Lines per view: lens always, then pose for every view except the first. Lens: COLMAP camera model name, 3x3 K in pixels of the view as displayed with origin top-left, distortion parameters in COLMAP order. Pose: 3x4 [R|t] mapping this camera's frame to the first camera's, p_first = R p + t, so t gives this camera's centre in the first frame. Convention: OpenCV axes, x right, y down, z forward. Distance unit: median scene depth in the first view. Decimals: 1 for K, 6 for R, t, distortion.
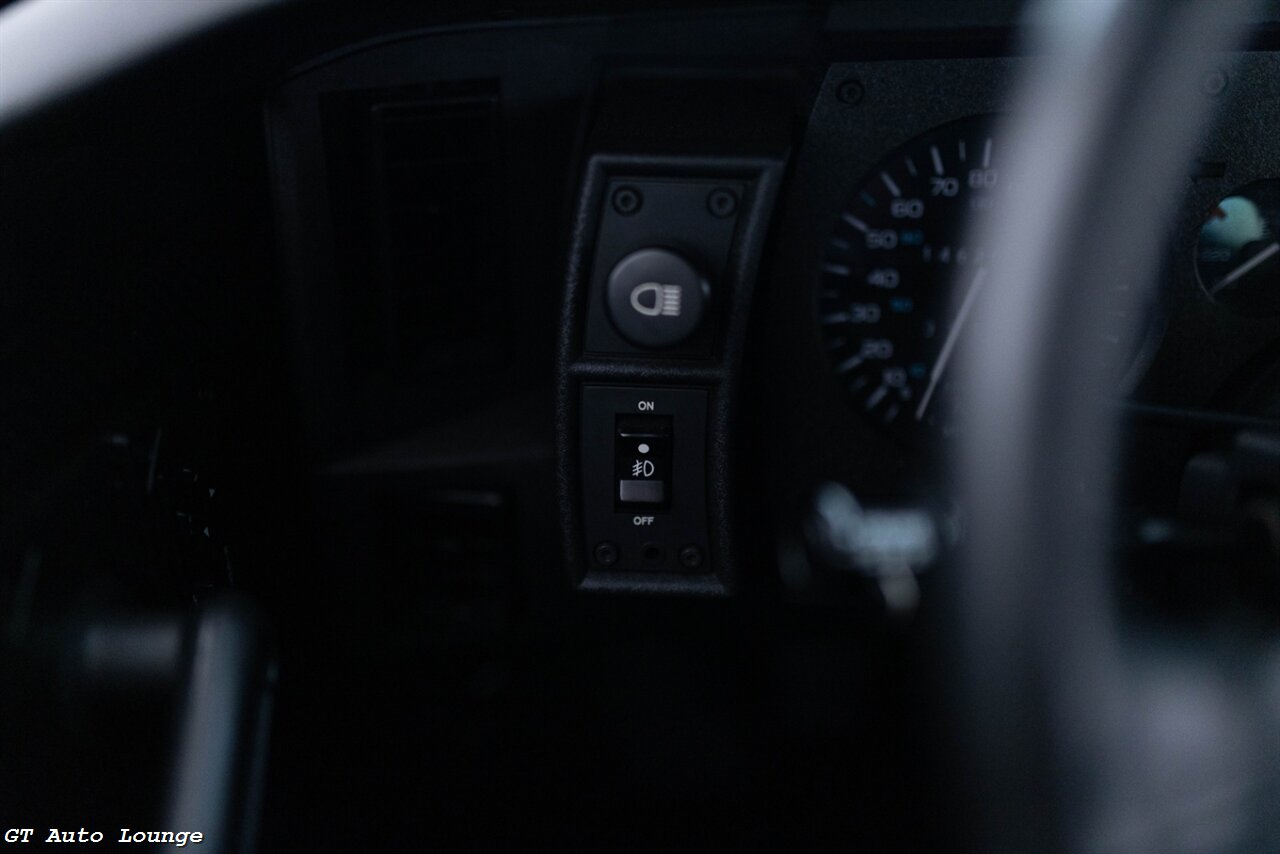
lens RADIAL K [[1282.3, 0, 631.9], [0, 1282.3, 427.1], [0, 0, 1]] dist [0.016511, 0.000000]
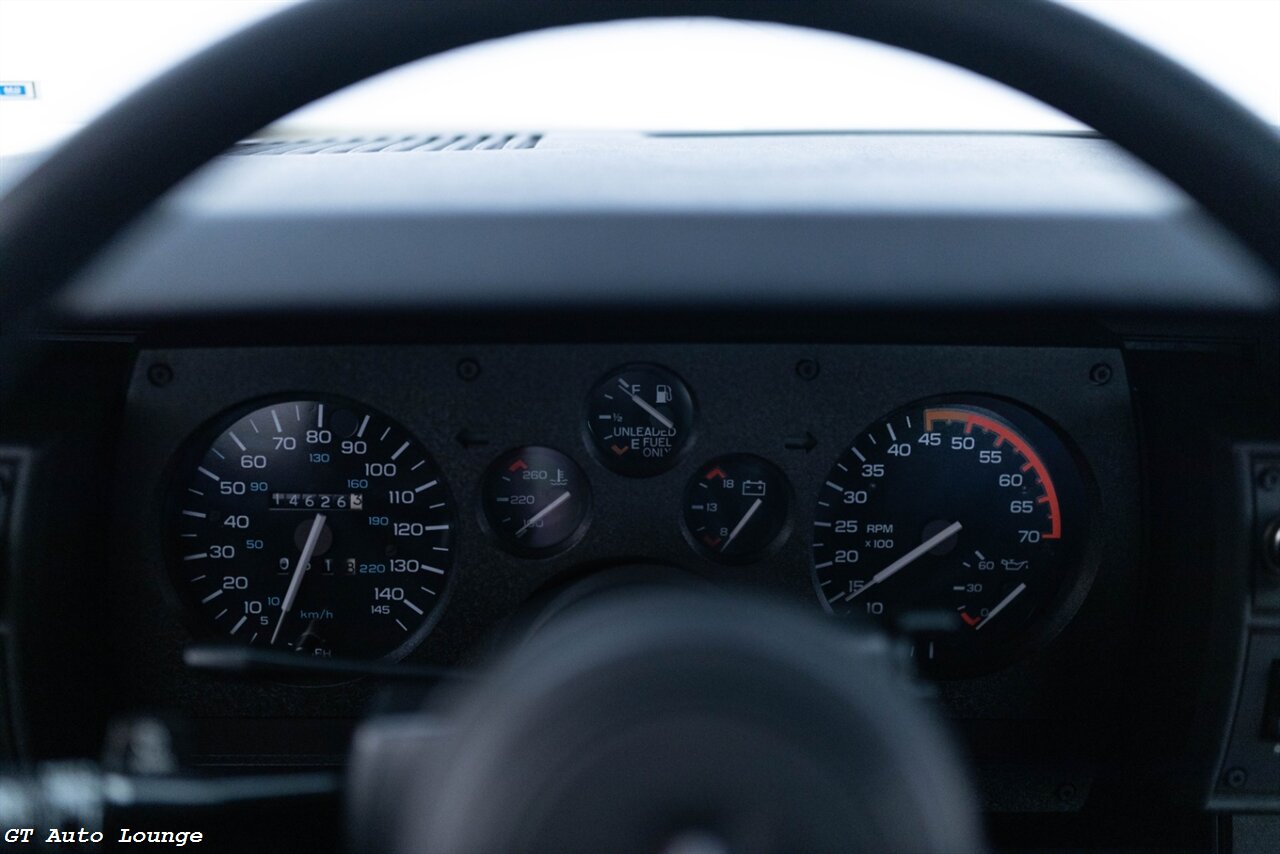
lens RADIAL K [[1282.3, 0, 642.8], [0, 1282.3, 431.0], [0, 0, 1]] dist [0.016511, 0.000000]
pose [[0.993808, -0.009138, 0.110732, 0.472006], [0.018078, 0.996631, -0.080001, -0.108133], [-0.109628, 0.081508, 0.990625, -0.193533]]
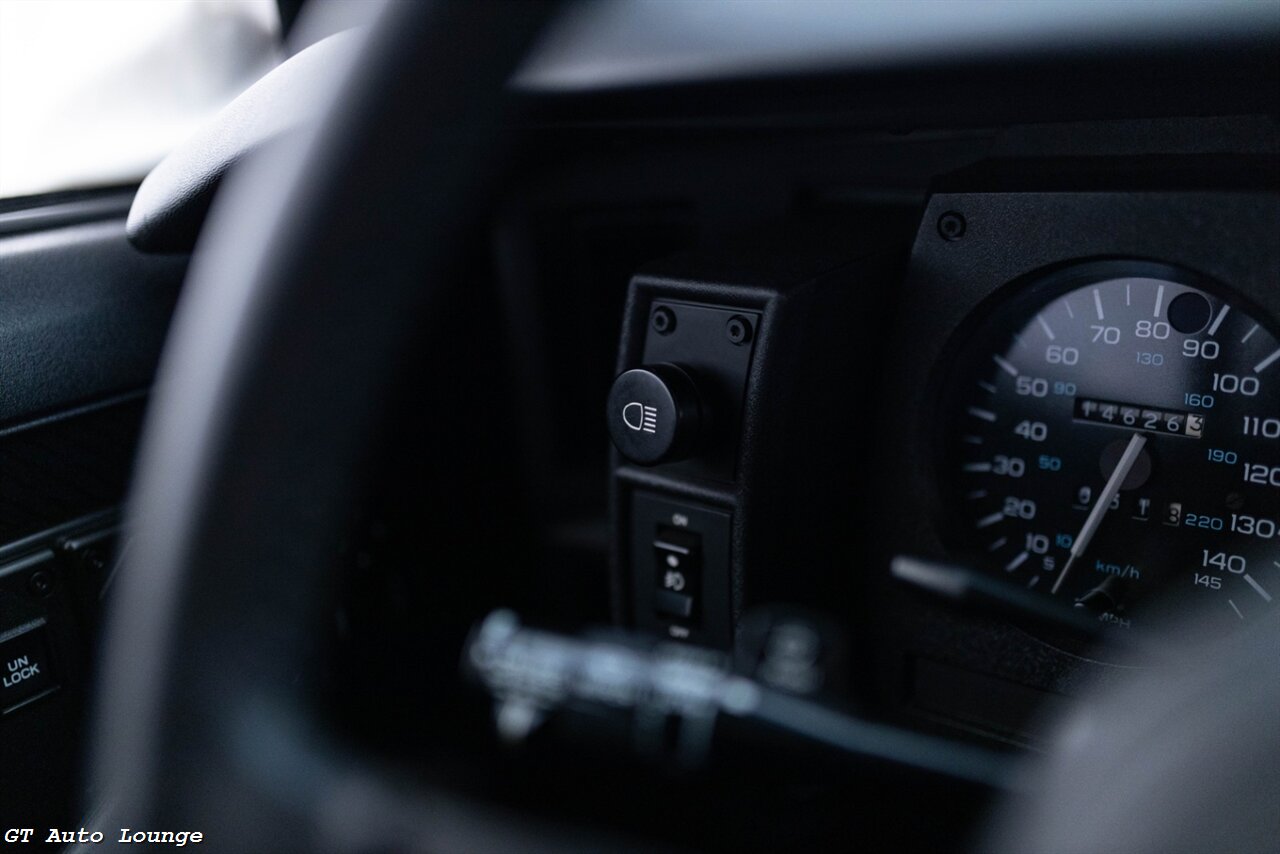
lens RADIAL K [[1282.3, 0, 634.8], [0, 1282.3, 431.3], [0, 0, 1]] dist [0.016511, 0.000000]
pose [[0.814114, 0.126041, -0.566861, 0.525359], [-0.165632, 0.986012, -0.018638, -0.058493], [0.556582, 0.109064, 0.823602, 0.124751]]
